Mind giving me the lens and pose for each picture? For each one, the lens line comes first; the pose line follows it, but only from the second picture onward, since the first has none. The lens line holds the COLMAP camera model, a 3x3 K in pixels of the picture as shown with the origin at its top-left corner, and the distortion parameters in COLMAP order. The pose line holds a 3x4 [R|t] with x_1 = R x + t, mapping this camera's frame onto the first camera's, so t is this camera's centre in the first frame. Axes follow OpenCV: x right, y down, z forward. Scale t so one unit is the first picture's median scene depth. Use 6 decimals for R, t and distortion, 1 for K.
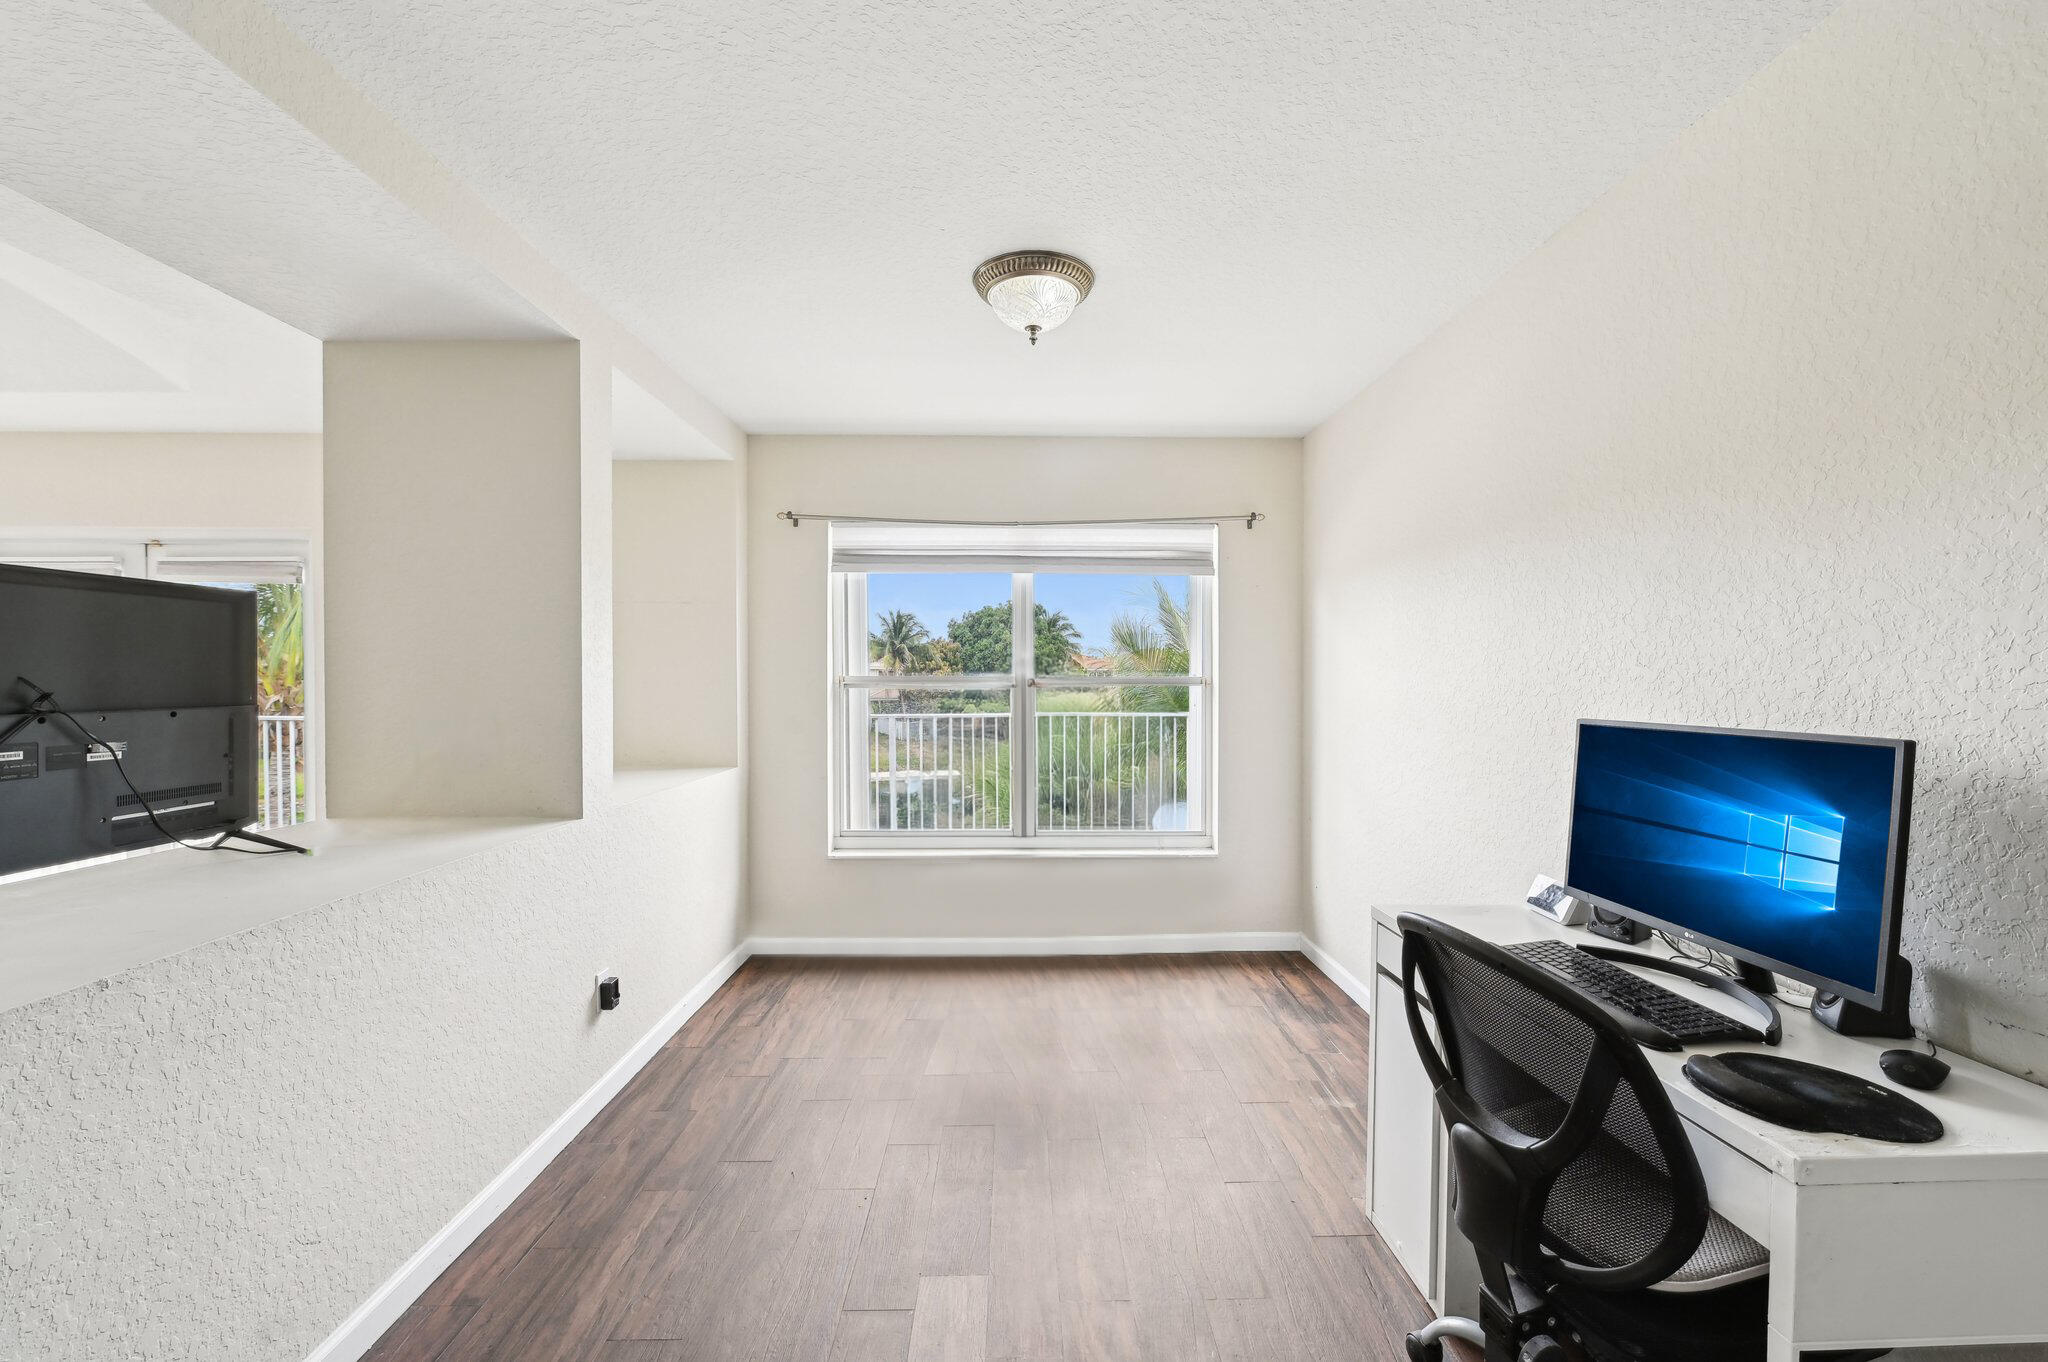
lens RADIAL K [[831.1, 0, 1024.0], [0, 831.1, 681.0], [0, 0, 1]] dist [-0.003974, -0.000246]
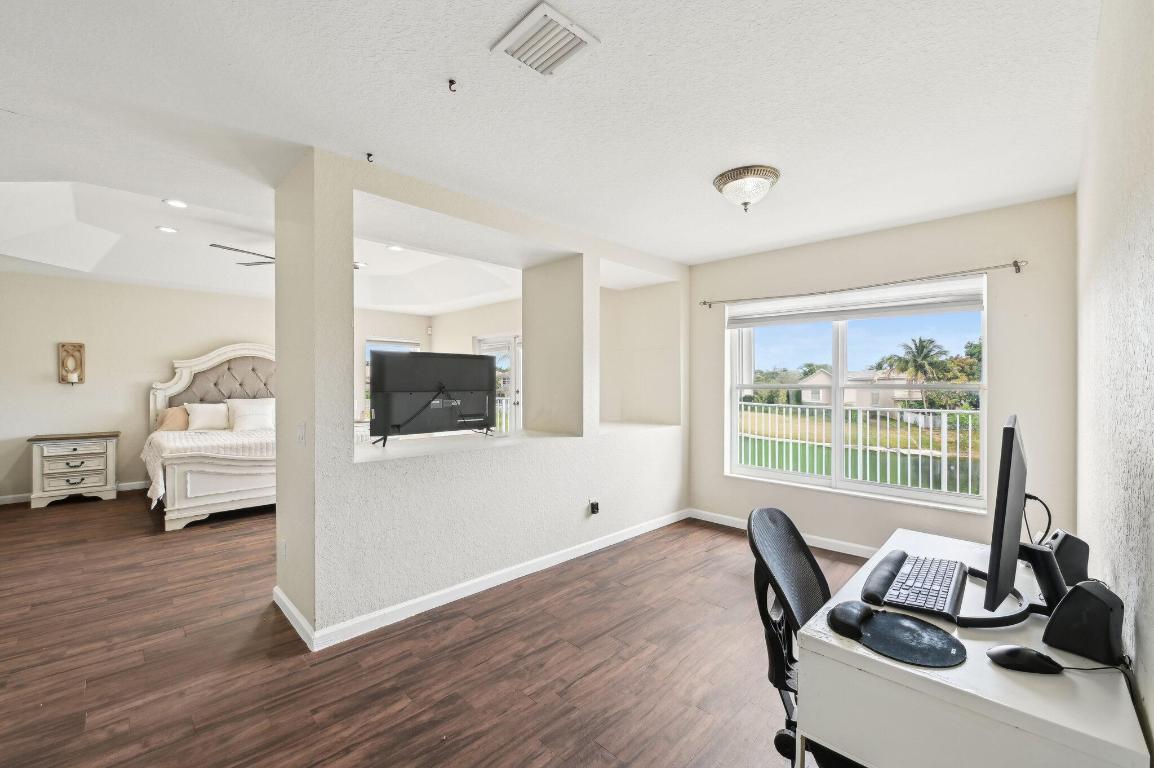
lens RADIAL K [[483.5, 0, 576.3], [0, 483.5, 380.3], [0, 0, 1]] dist [-0.008074, 0.000263]
pose [[0.692373, 0.000674, -0.721540, 0.358079], [-0.008298, 0.999941, -0.007029, -0.000026], [0.721492, 0.010854, 0.692337, -0.041656]]
